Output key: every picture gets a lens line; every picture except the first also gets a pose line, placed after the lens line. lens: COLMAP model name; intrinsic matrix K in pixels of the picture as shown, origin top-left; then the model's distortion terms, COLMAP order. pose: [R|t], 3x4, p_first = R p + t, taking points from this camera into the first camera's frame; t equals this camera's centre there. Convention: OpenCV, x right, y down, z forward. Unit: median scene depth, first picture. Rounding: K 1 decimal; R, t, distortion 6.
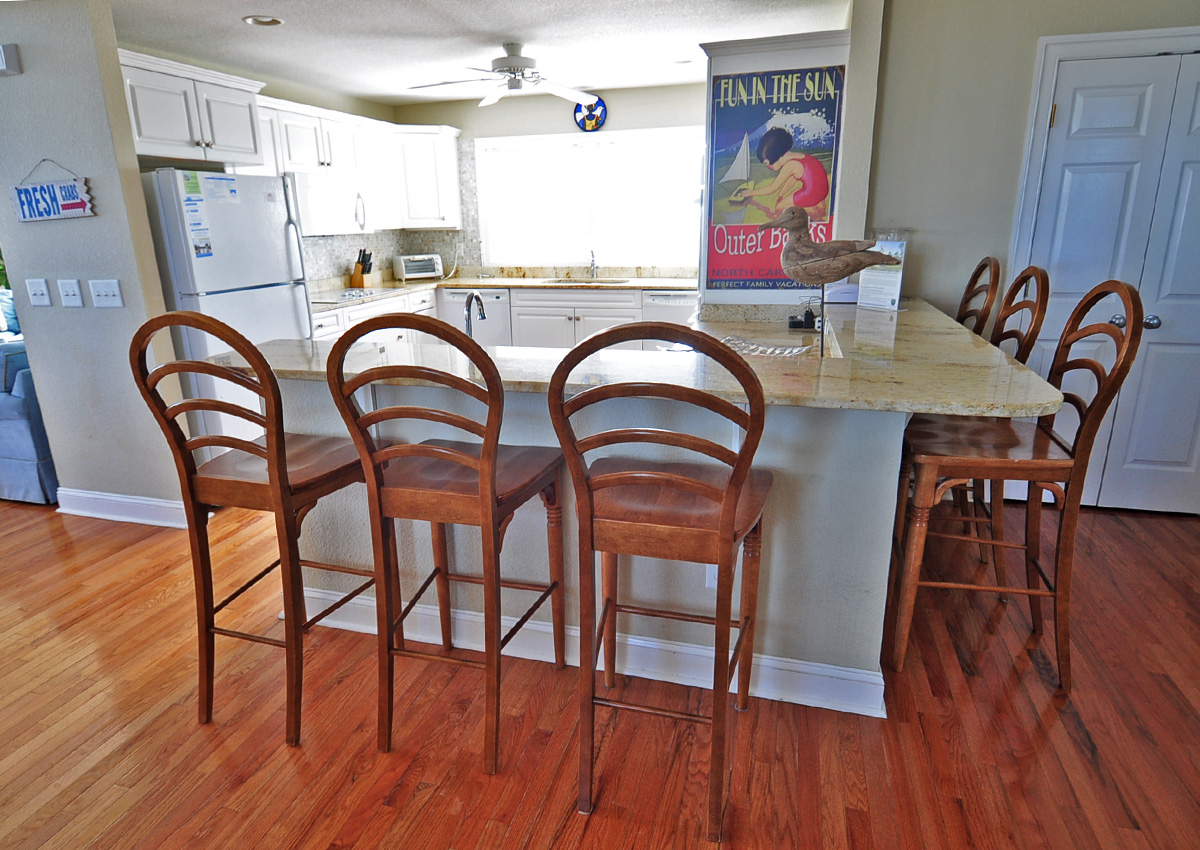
lens RADIAL K [[689.4, 0, 596.9], [0, 689.4, 418.0], [0, 0, 1]] dist [0.024256, -0.034132]
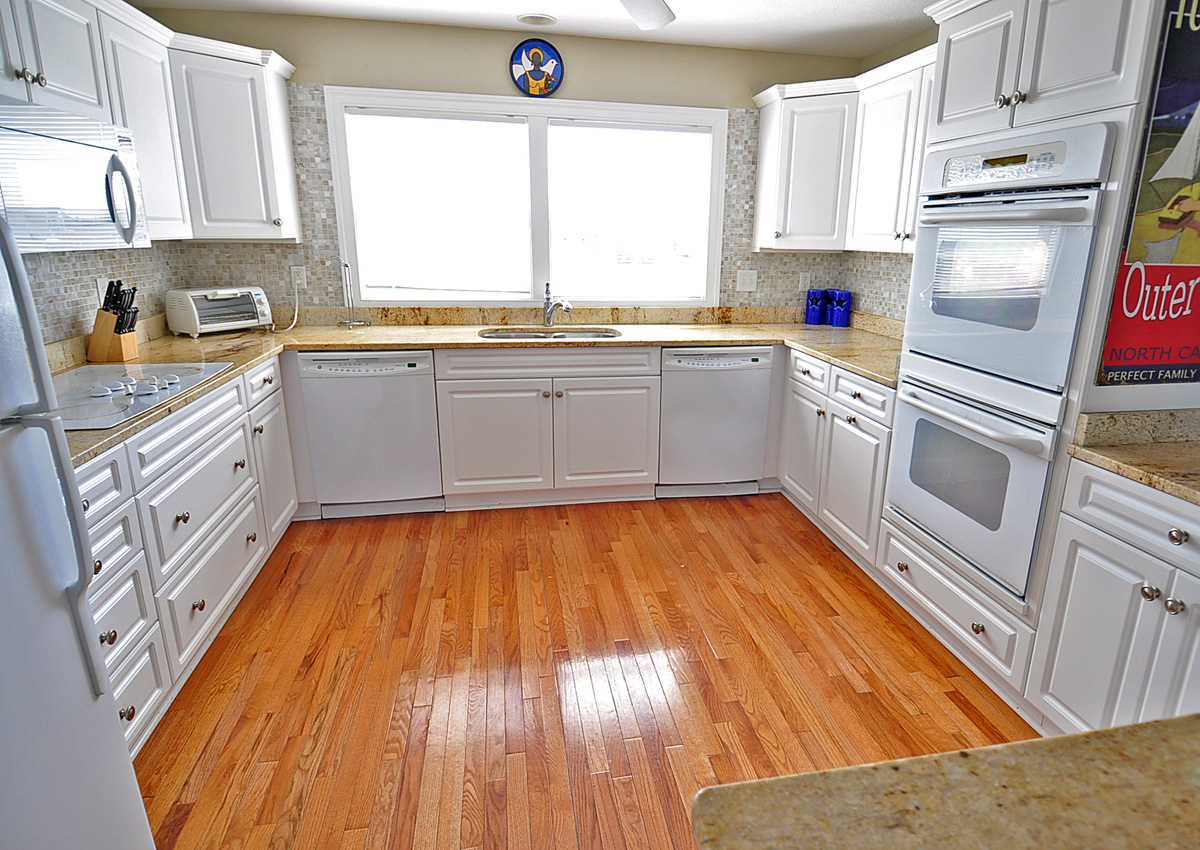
lens RADIAL K [[659.7, 0, 657.6], [0, 659.7, 421.0], [0, 0, 1]] dist [0.002374, -0.013336]
pose [[0.887886, -0.086669, 0.451826, -0.219105], [0.090745, 0.995793, 0.012689, -0.120536], [-0.451025, 0.029735, 0.892016, 0.435665]]
